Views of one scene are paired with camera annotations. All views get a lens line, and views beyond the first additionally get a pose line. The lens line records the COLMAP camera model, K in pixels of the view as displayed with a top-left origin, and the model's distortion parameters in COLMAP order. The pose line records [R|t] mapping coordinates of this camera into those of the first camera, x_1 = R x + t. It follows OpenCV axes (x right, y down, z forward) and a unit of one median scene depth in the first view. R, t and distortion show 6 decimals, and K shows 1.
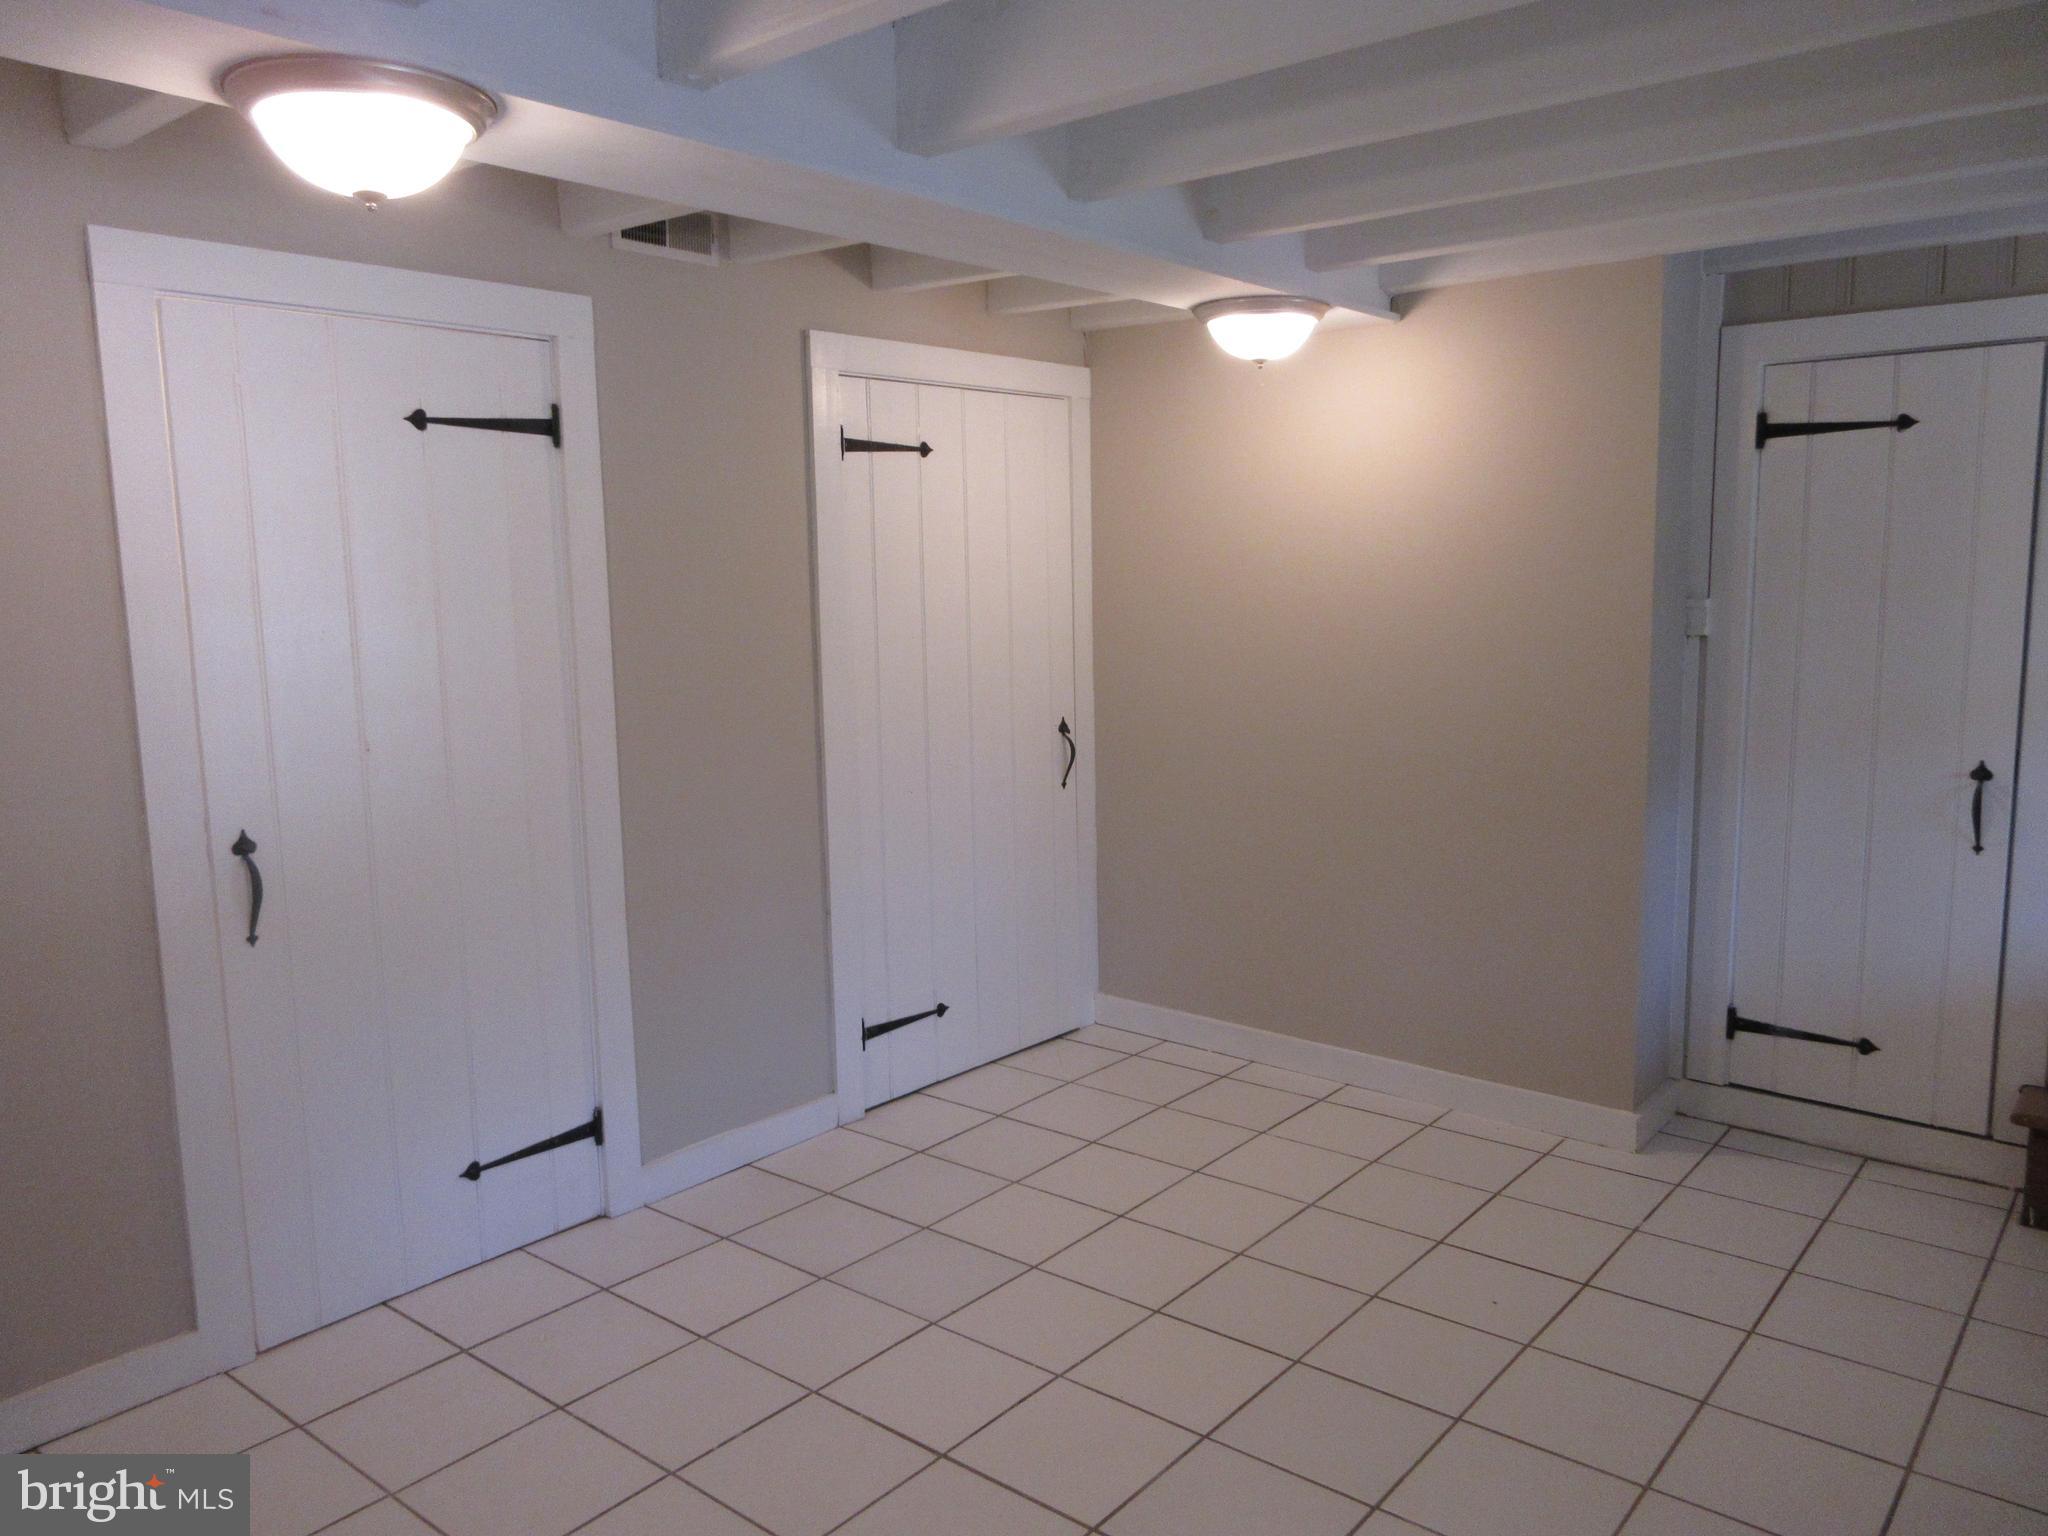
lens RADIAL K [[1508.5, 0, 1024.0], [0, 1508.5, 768.0], [0, 0, 1]] dist [-0.008663, 0.004887]
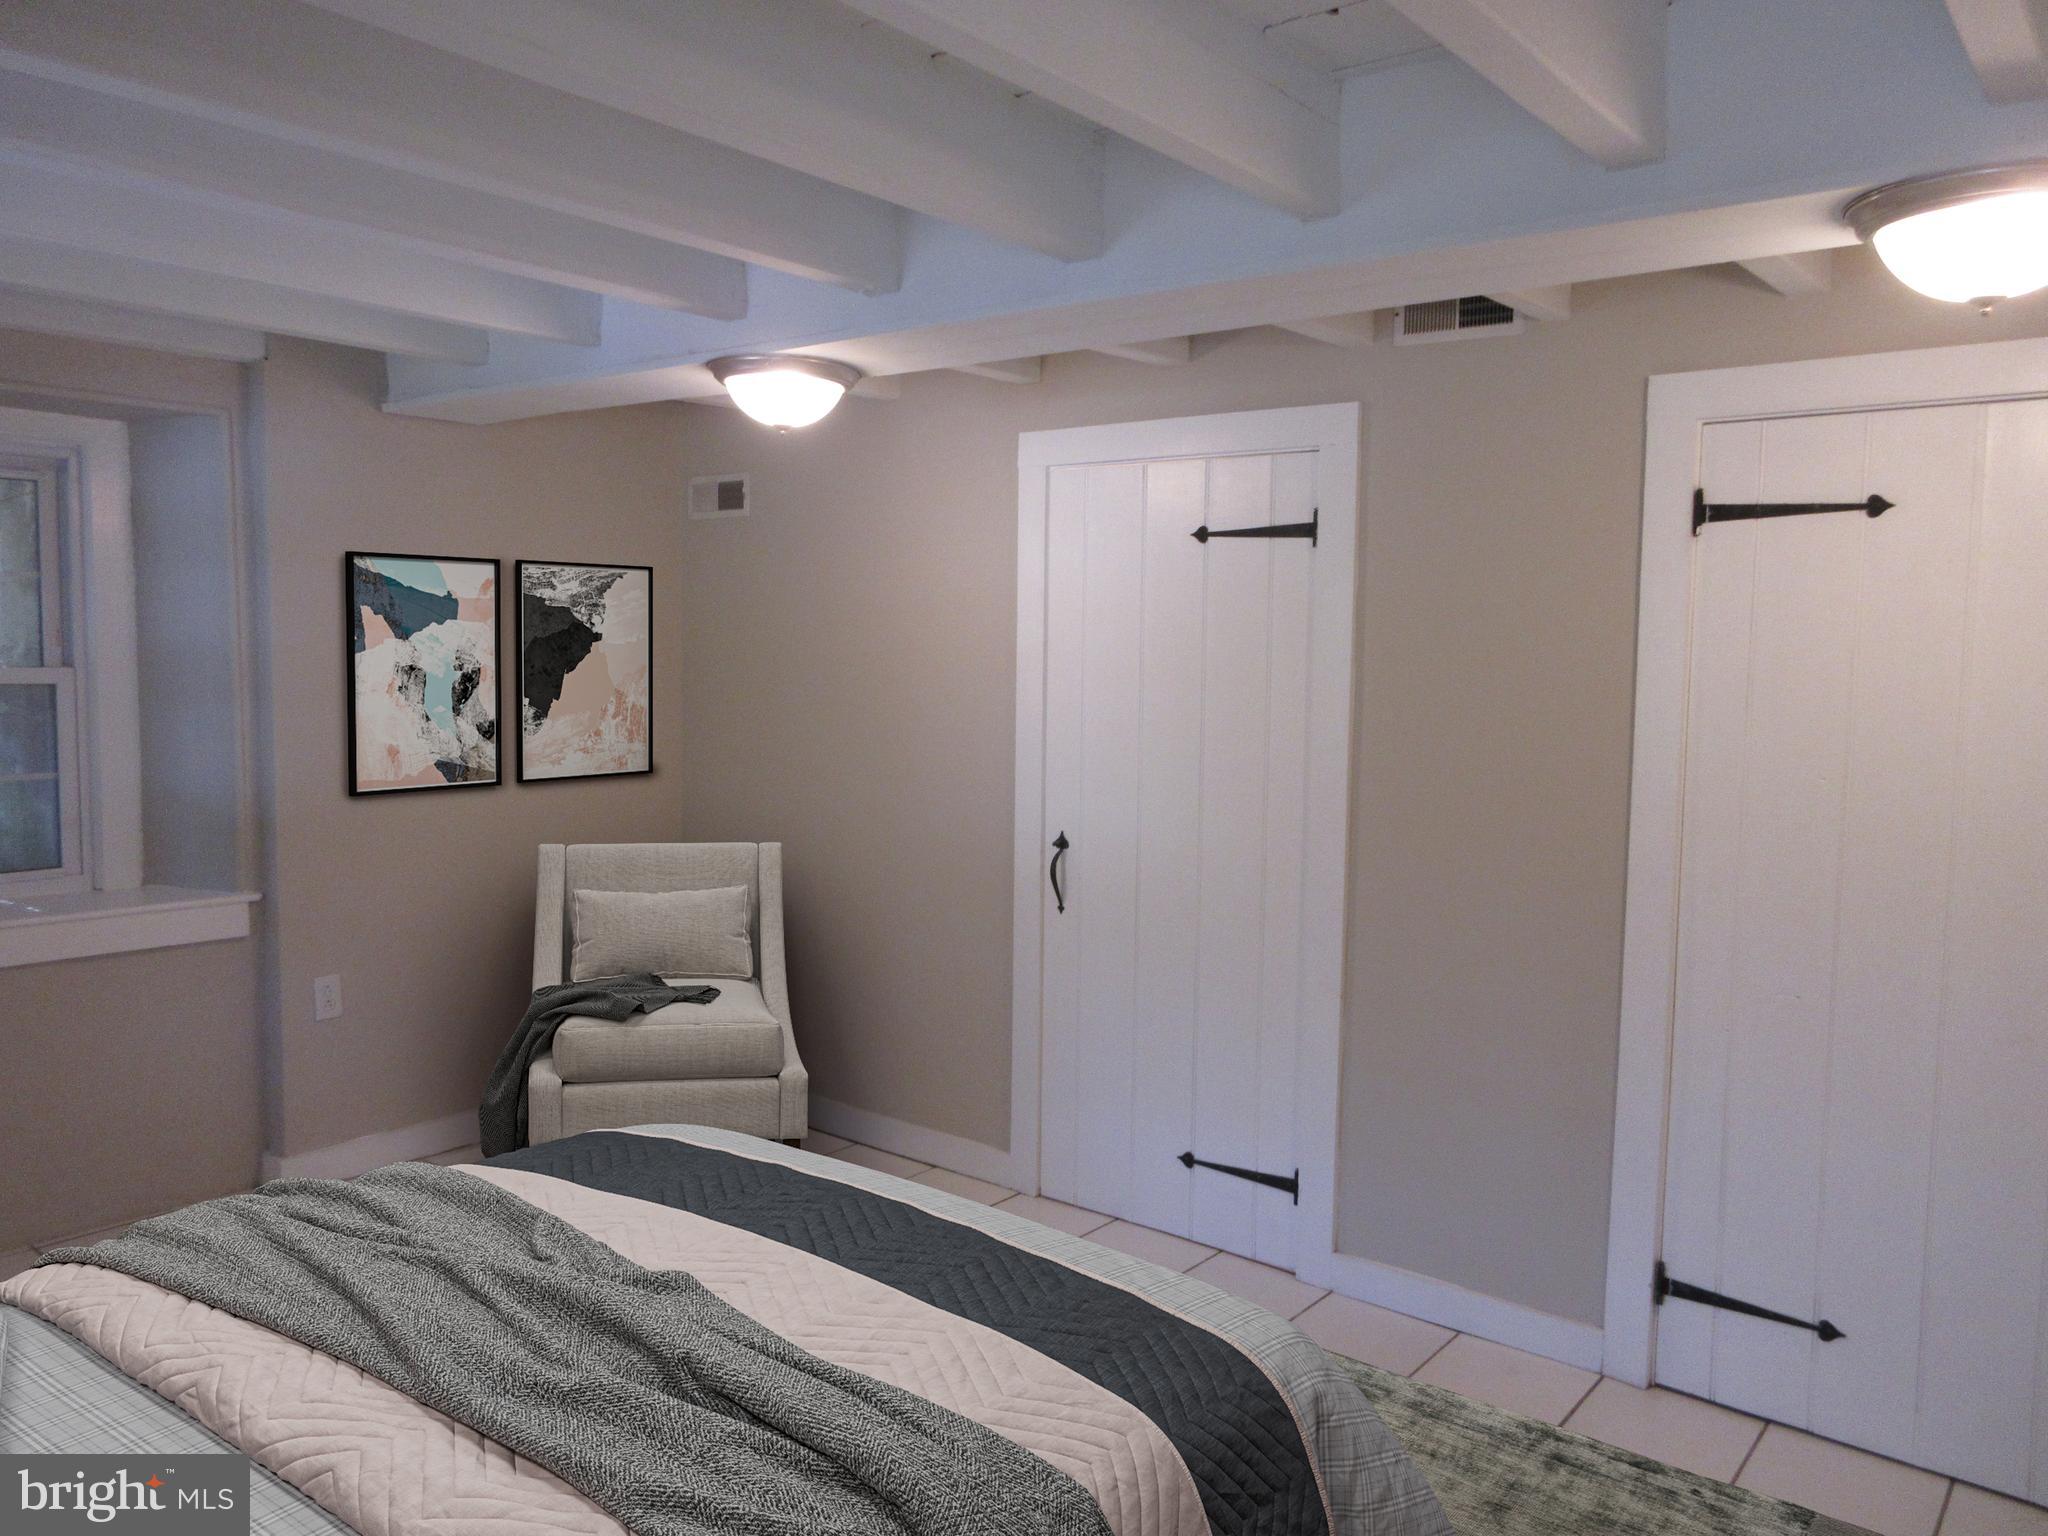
lens RADIAL K [[1508.5, 0, 1024.0], [0, 1508.5, 768.0], [0, 0, 1]] dist [-0.008663, 0.004887]
pose [[0.012326, 0.098218, -0.995089, 0.736730], [-0.152613, 0.983690, 0.095203, -0.121408], [0.988209, 0.150690, 0.027114, 0.744348]]
